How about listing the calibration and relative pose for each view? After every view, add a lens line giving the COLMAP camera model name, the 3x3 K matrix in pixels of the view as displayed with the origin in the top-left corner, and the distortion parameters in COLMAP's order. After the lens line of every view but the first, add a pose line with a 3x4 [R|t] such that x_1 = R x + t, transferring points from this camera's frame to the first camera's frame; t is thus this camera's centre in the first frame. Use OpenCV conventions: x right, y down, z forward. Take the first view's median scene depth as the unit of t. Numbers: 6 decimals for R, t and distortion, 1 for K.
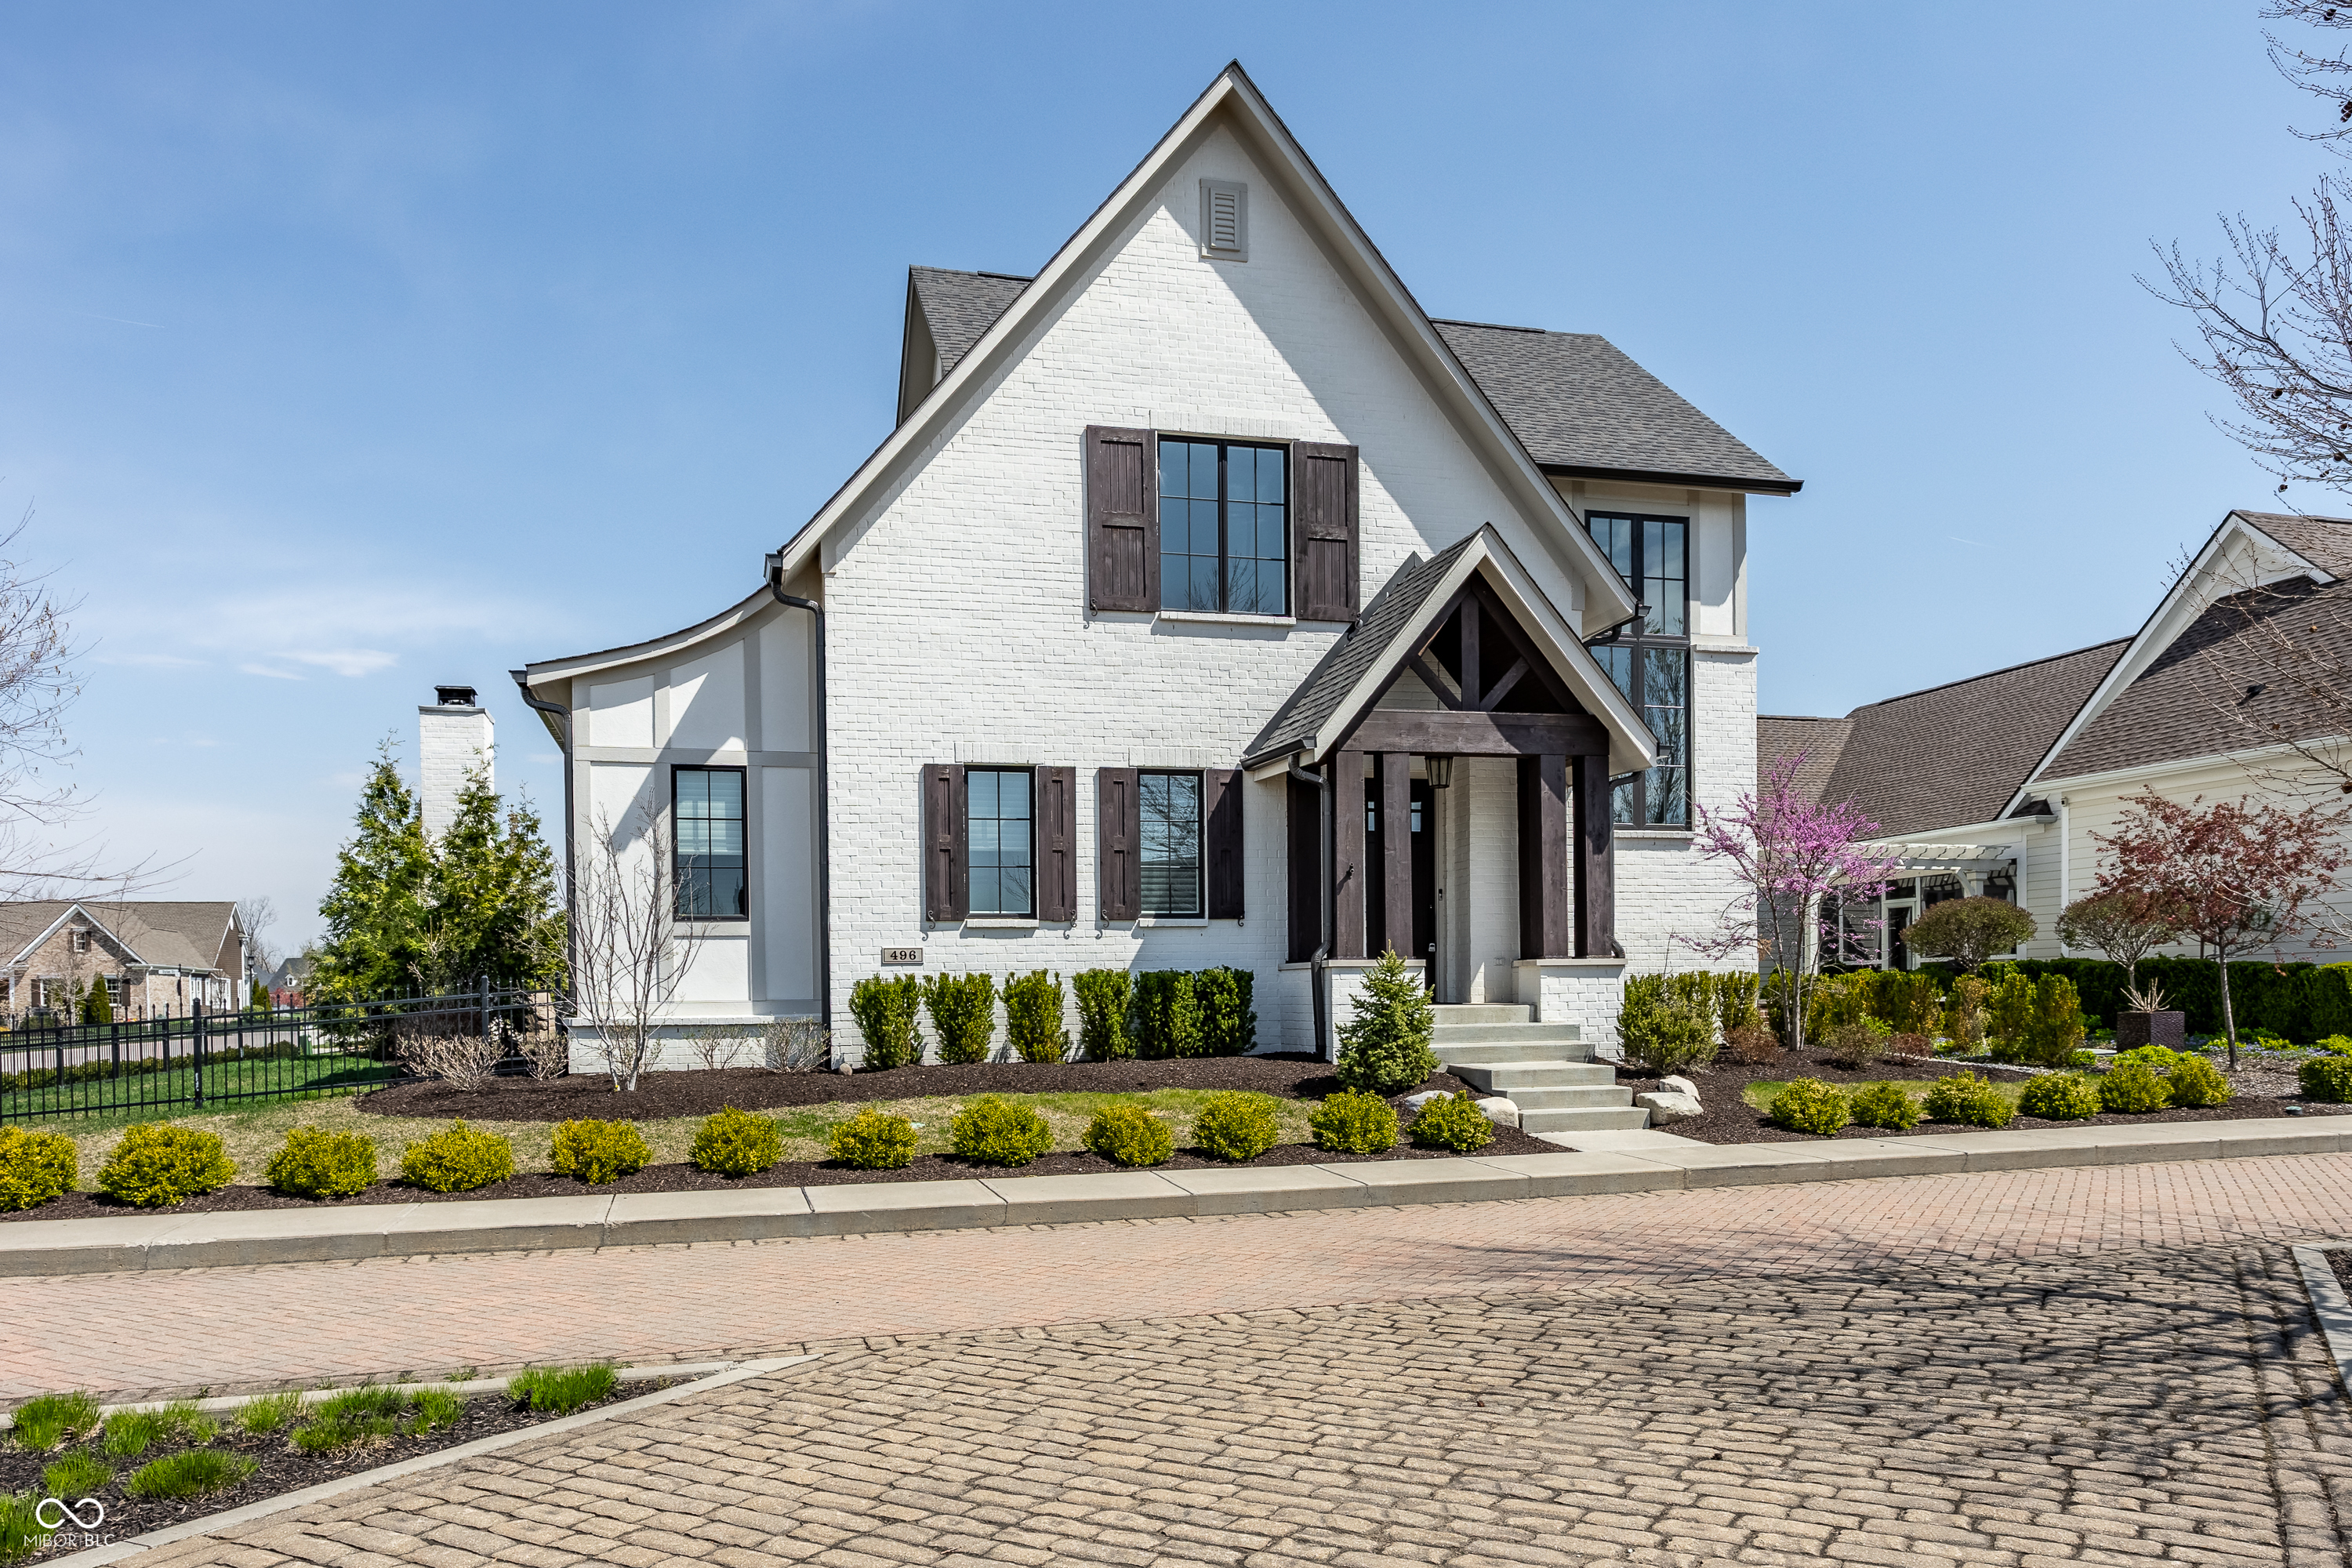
lens RADIAL K [[1485.8, 0, 1173.4], [0, 1485.8, 923.7], [0, 0, 1]] dist [0.002917, 0.004173]
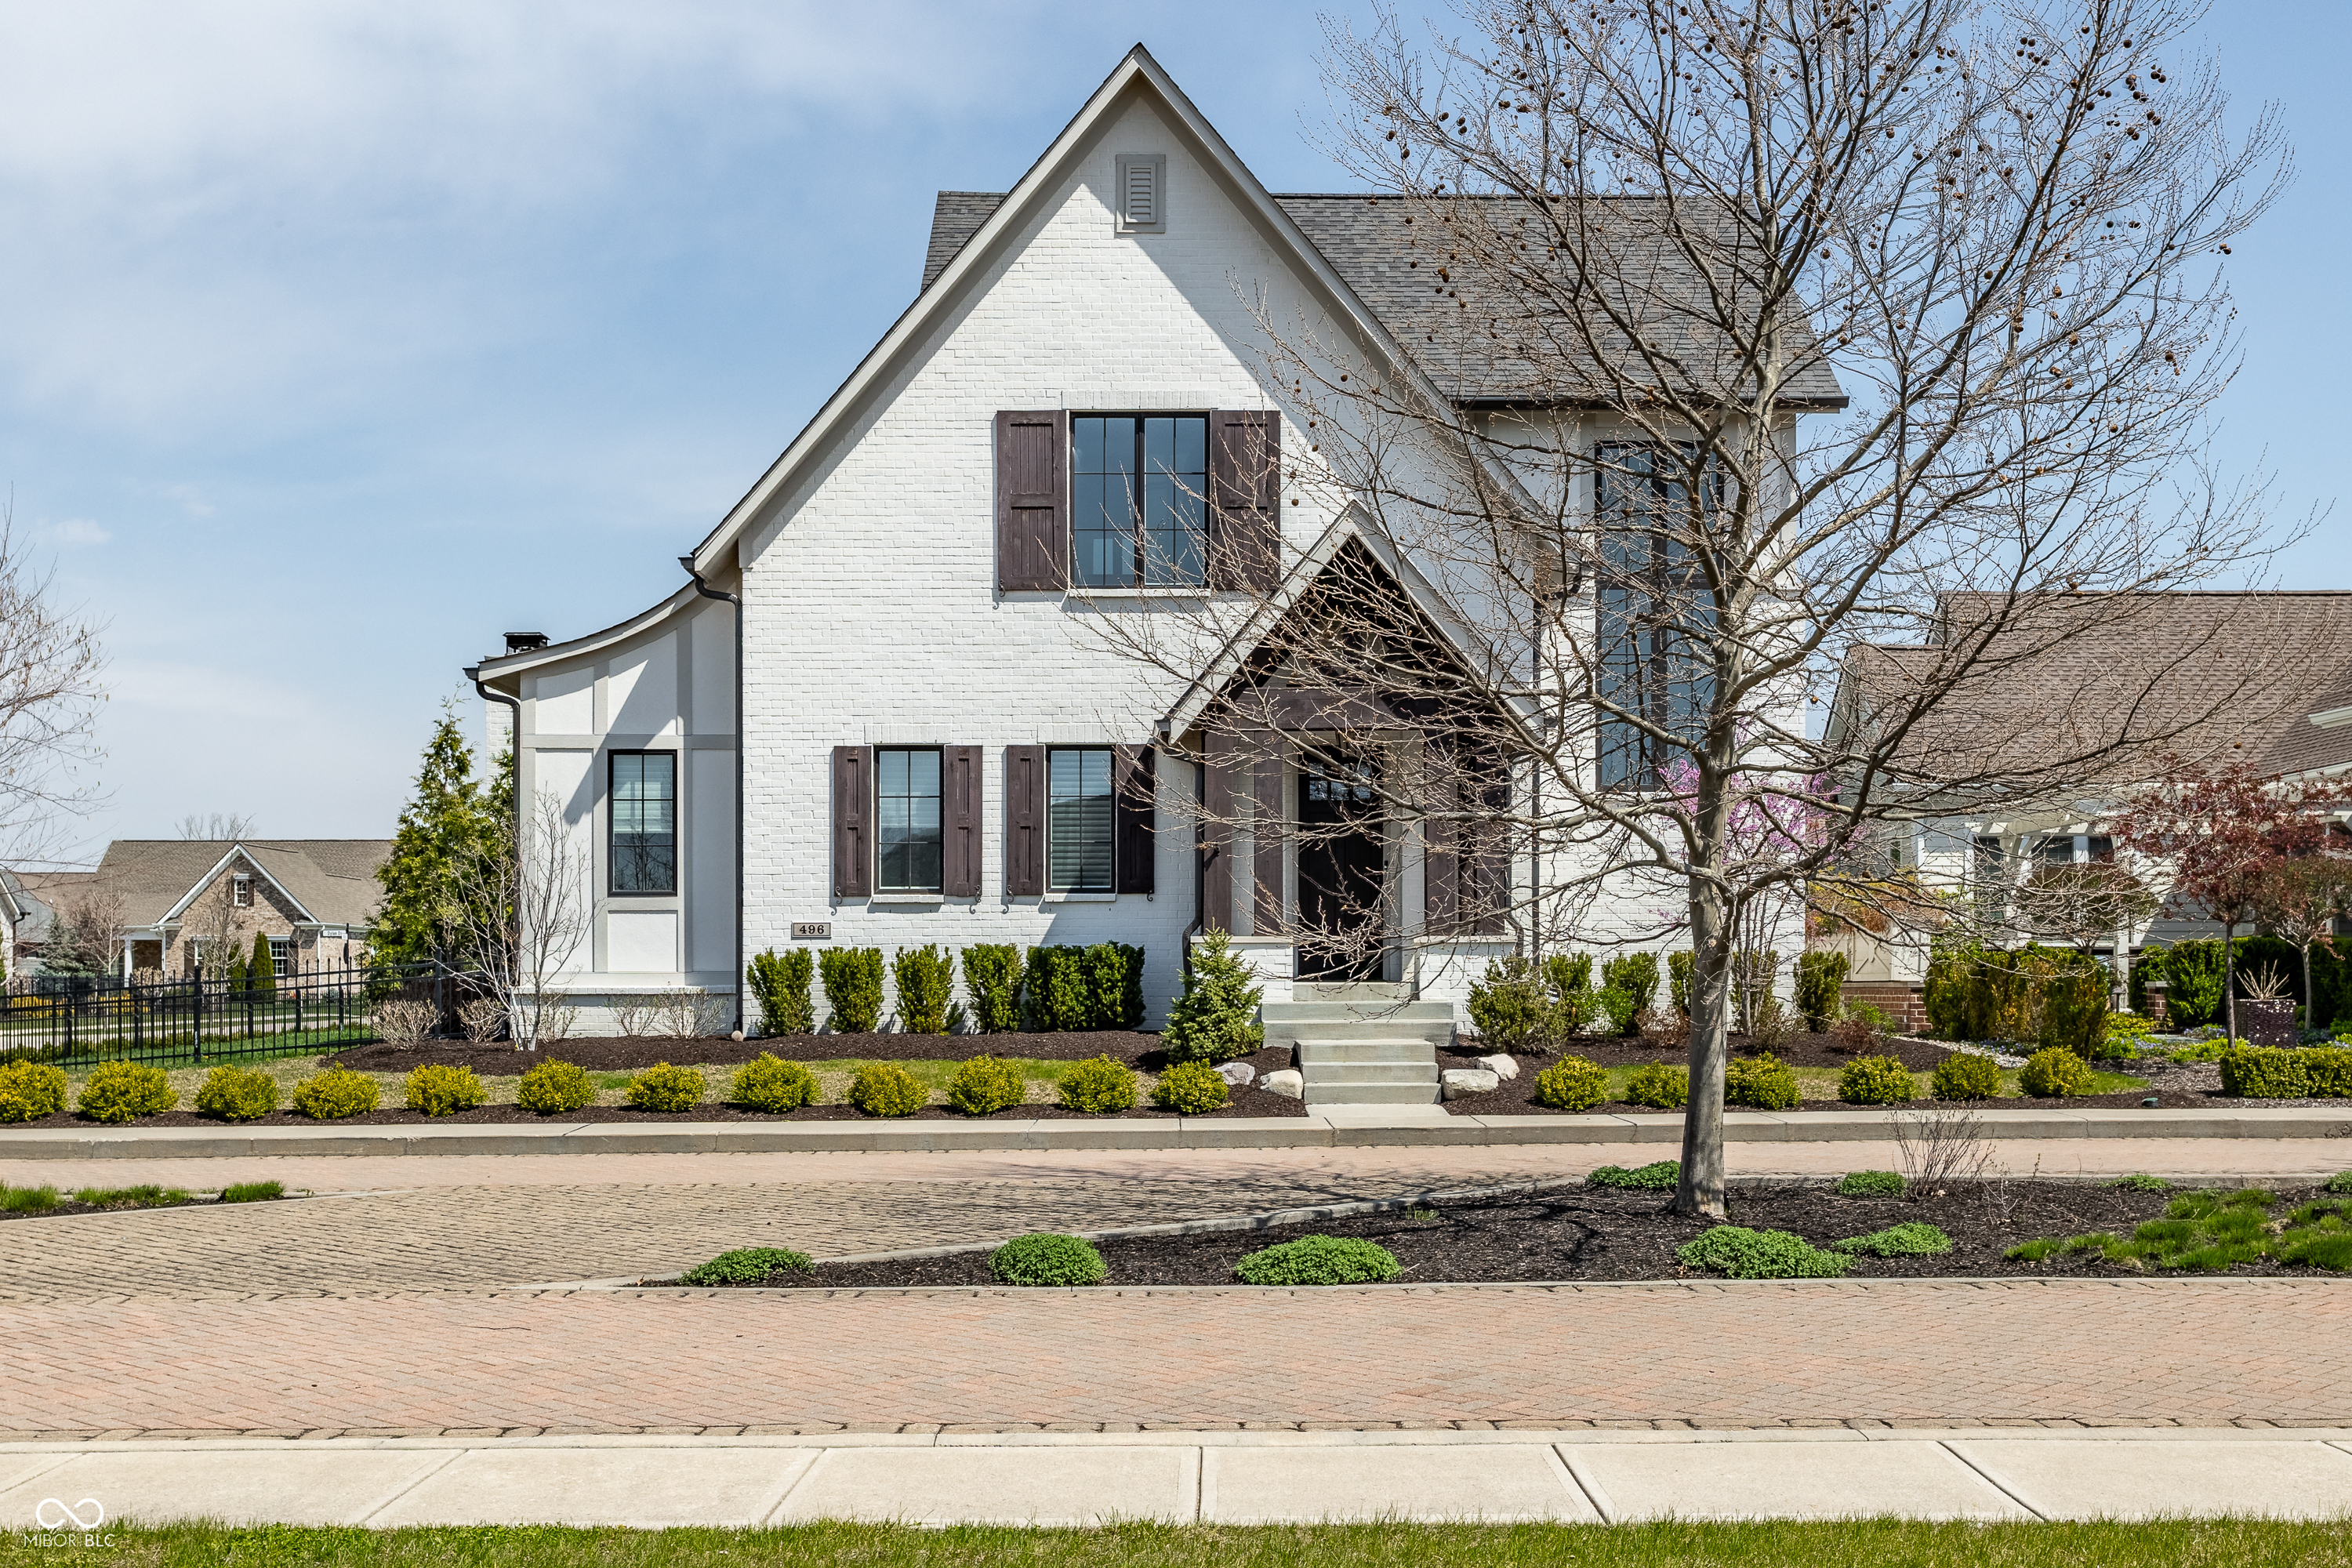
lens RADIAL K [[2213.7, 0, 1264.9], [0, 2213.7, 795.5], [0, 0, 1]] dist [0.050678, -0.024455]
pose [[0.978492, -0.007110, -0.206164, 0.442071], [0.000591, 0.999498, -0.031665, -0.022822], [0.206285, 0.030862, 0.978005, -0.453283]]
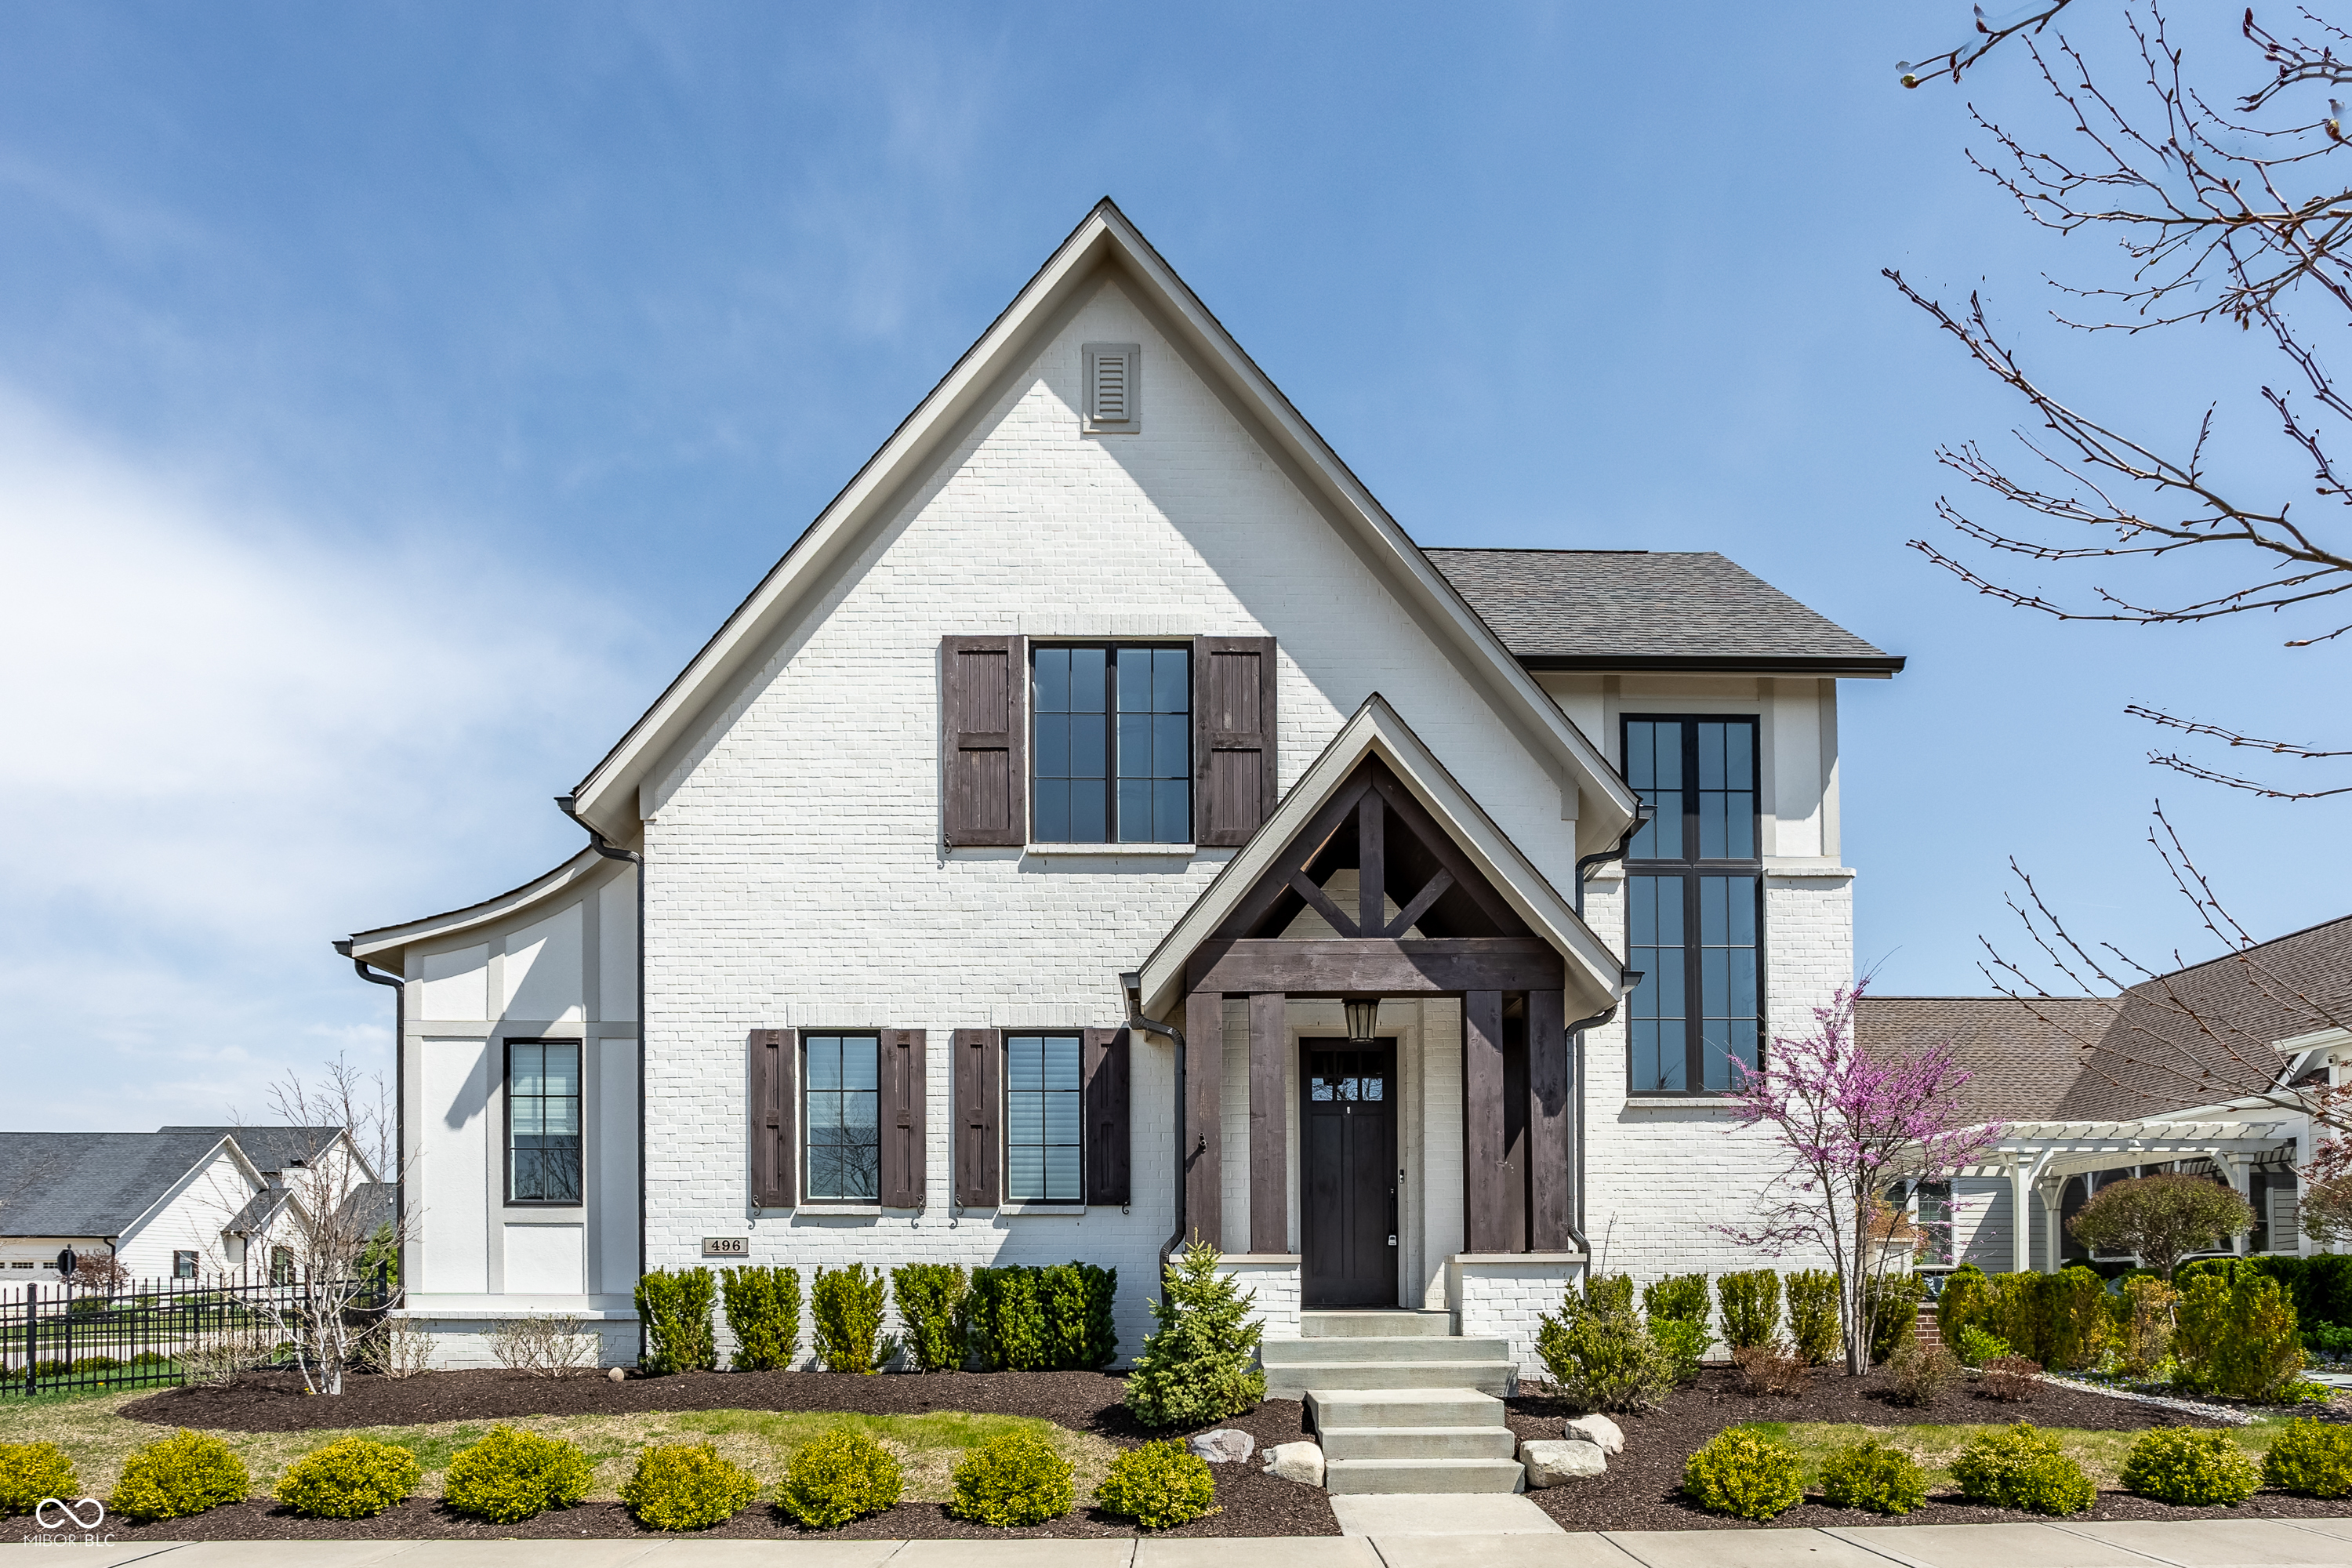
lens RADIAL K [[1323.6, 0, 1197.5], [0, 1323.6, 1199.9], [0, 0, 1]] dist [-0.004610, -0.001860]
pose [[0.974273, -0.004048, -0.225336, 0.263608], [0.000948, 0.999903, -0.013862, 0.004842], [0.225371, 0.013292, 0.974182, 0.290496]]
